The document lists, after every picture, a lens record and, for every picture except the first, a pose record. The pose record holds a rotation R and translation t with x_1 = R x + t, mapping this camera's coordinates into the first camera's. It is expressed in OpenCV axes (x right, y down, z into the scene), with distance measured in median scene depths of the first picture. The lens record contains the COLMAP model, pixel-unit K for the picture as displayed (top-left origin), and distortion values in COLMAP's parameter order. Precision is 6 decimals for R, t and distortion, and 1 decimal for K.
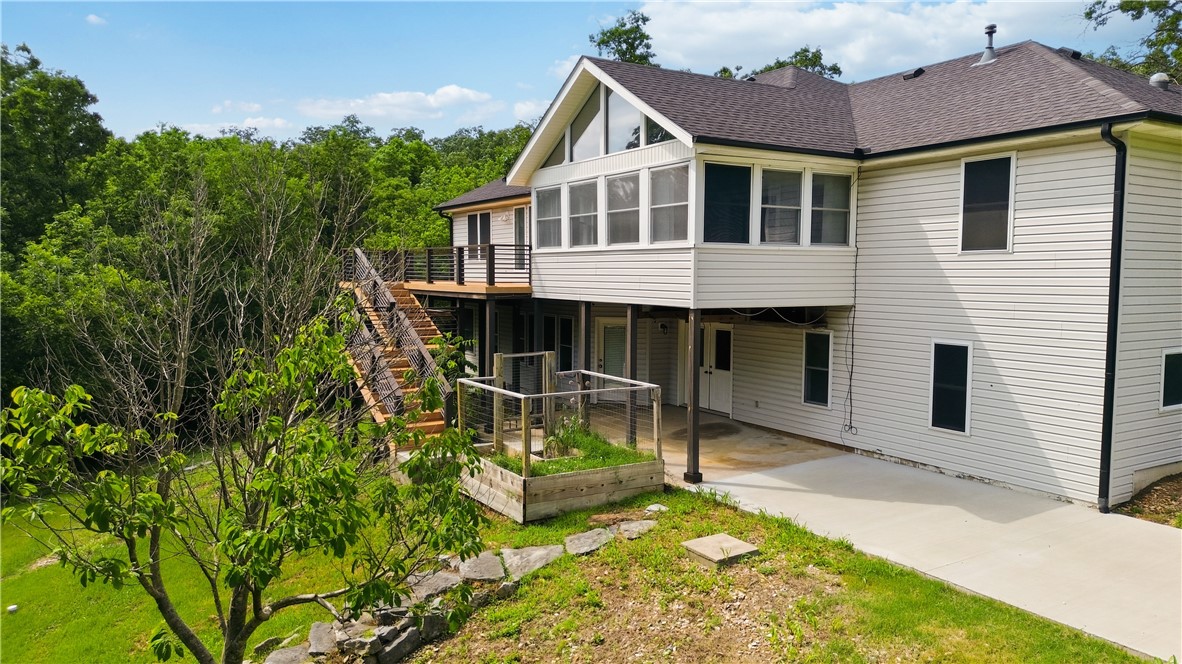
lens RADIAL K [[840.2, 0, 590.5], [0, 840.2, 335.7], [0, 0, 1]] dist [0.022270, -0.003900]
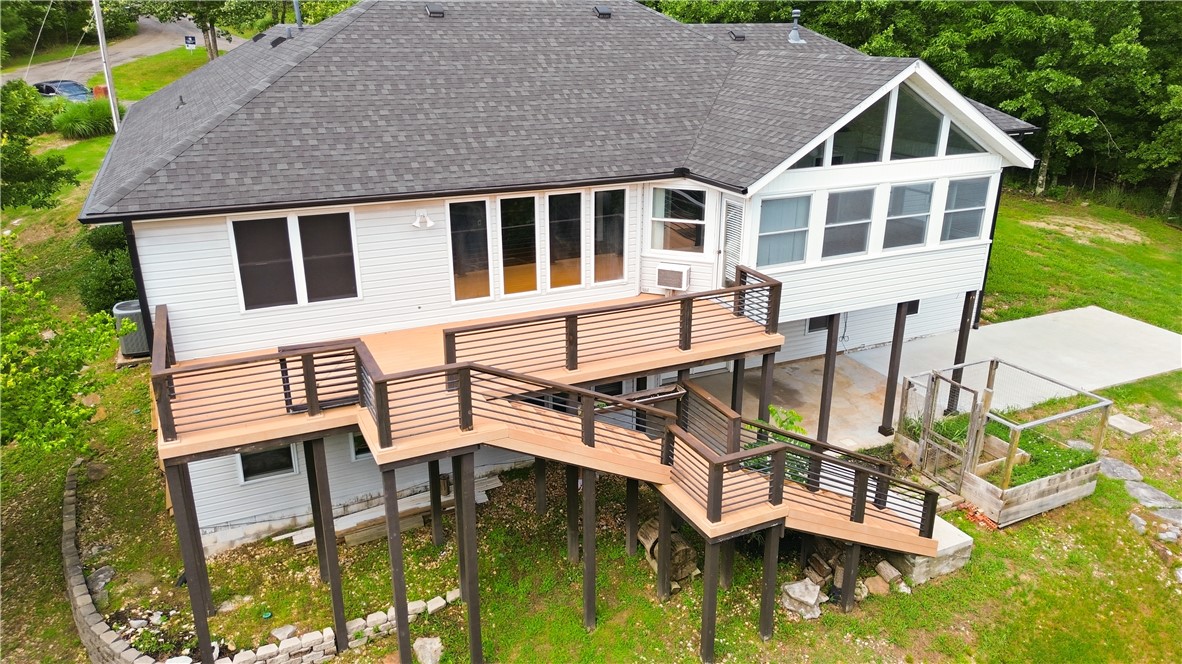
lens RADIAL K [[840.2, 0, 590.5], [0, 840.2, 335.7], [0, 0, 1]] dist [0.022270, -0.003900]
pose [[0.096571, -0.344531, 0.933795, -1.055871], [0.074283, 0.938058, 0.338422, -0.407880], [-0.992550, 0.036683, 0.116182, 1.335354]]
